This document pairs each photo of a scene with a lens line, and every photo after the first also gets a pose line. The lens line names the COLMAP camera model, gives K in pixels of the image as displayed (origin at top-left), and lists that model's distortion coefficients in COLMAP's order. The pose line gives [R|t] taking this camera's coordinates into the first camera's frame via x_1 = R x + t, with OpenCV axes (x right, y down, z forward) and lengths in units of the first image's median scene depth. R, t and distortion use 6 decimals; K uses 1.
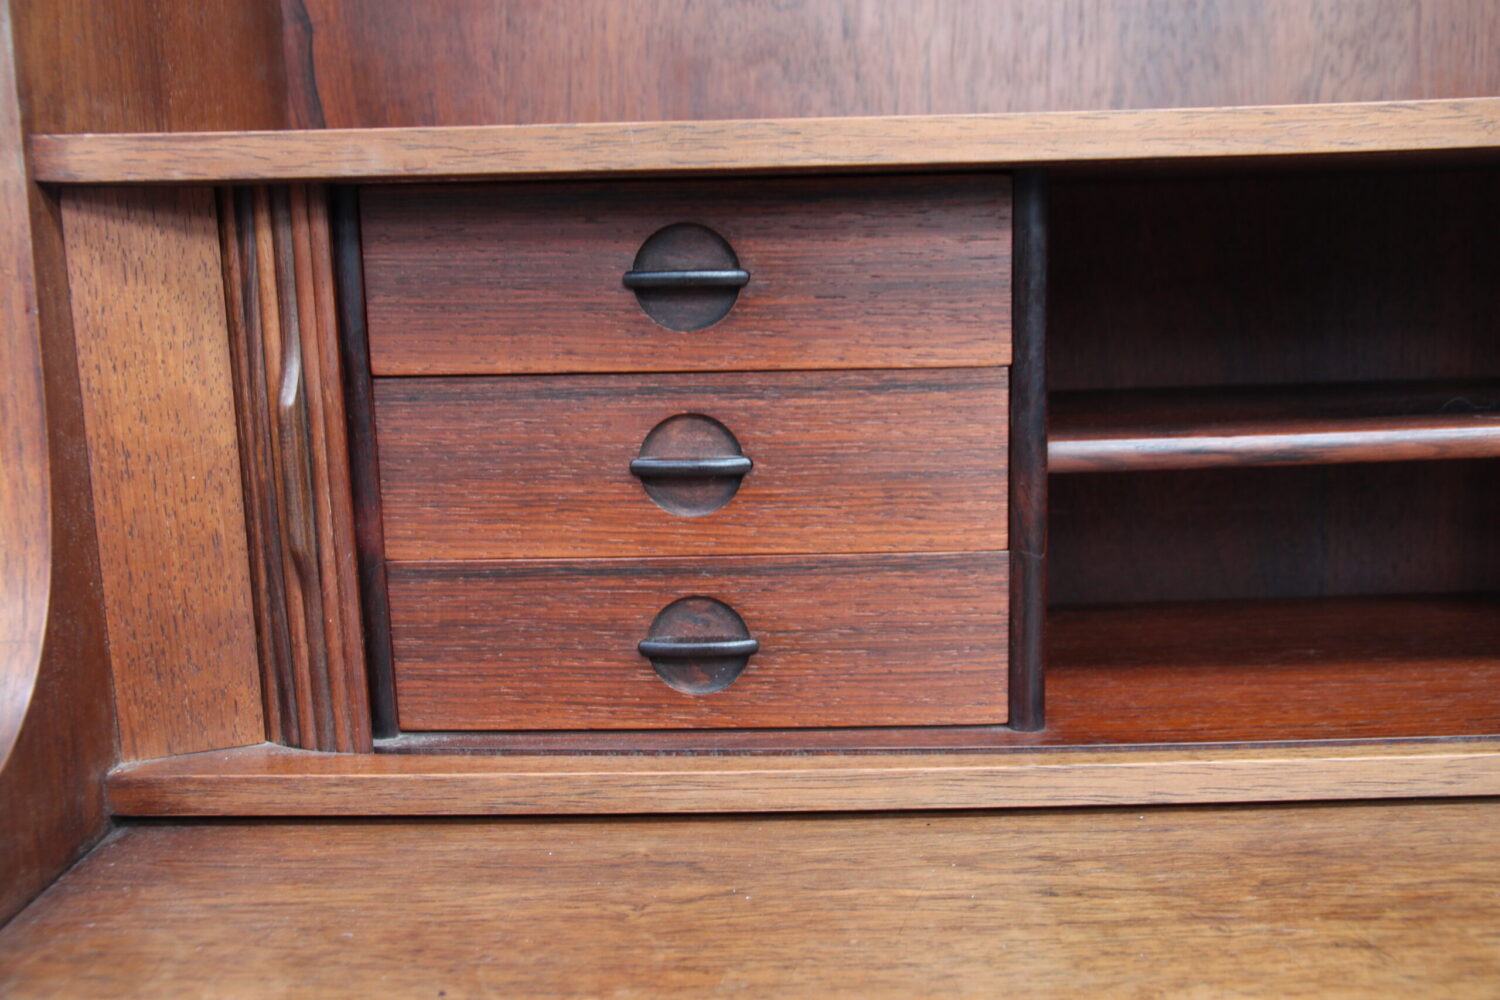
lens RADIAL K [[1521.6, 0, 751.8], [0, 1521.6, 499.1], [0, 0, 1]] dist [0.000592, 0.000000]
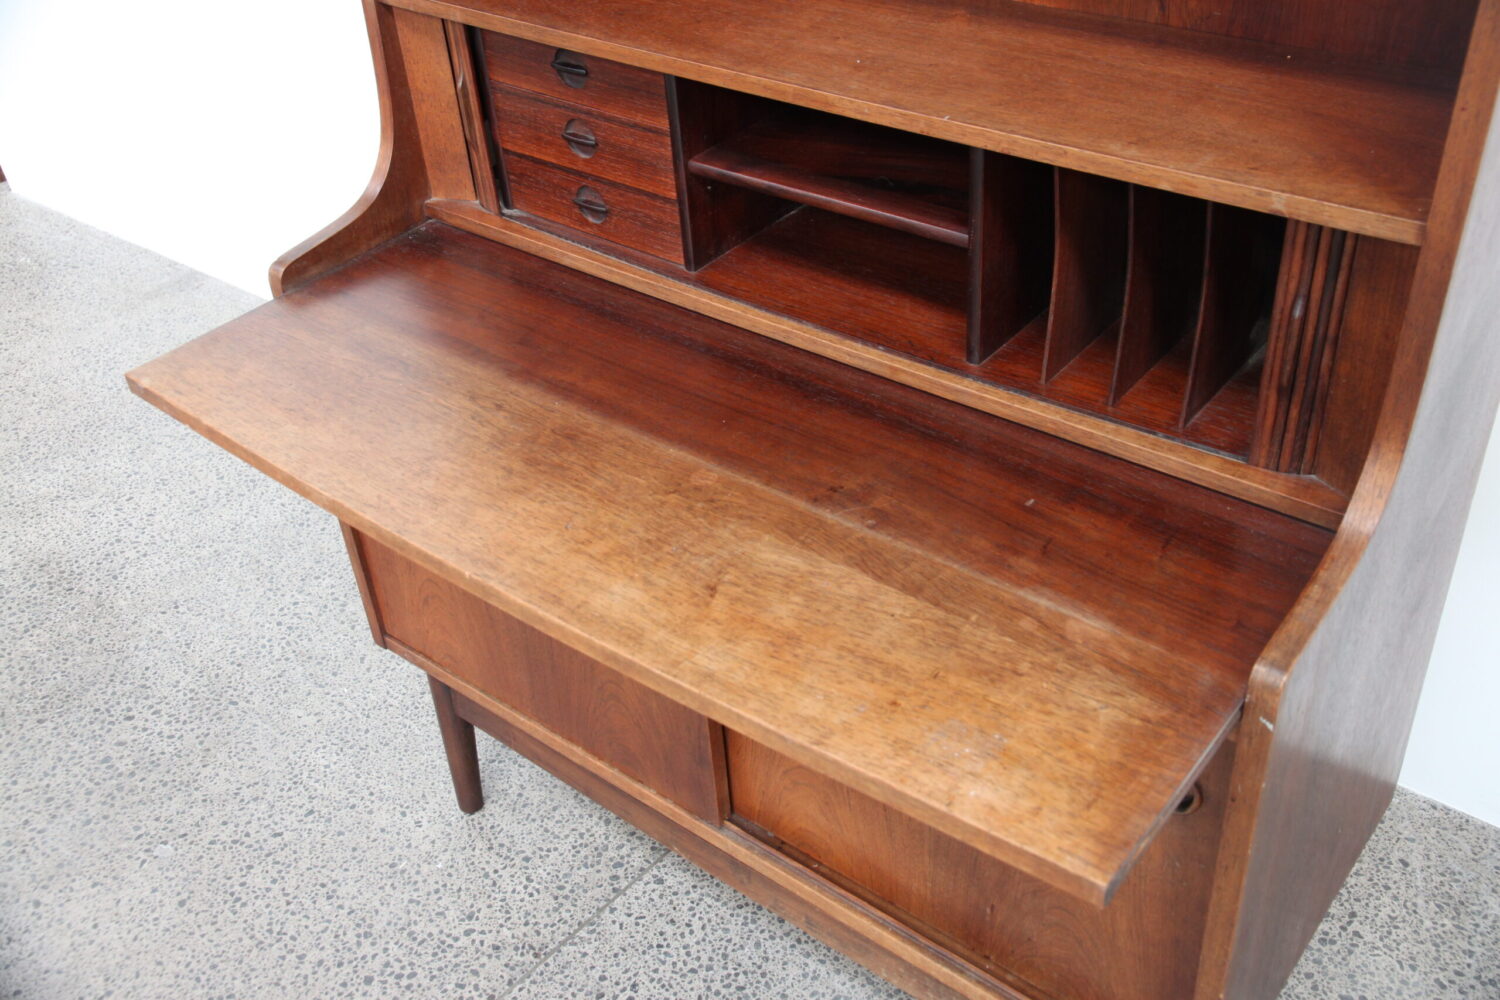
lens RADIAL K [[1485.0, 0, 748.4], [0, 1485.0, 498.6], [0, 0, 1]] dist [-0.010457, 0.000000]
pose [[0.805199, 0.335075, -0.489264, 1.605175], [-0.062162, 0.868206, 0.492294, -0.739646], [0.589738, -0.365981, 0.719908, -0.851183]]
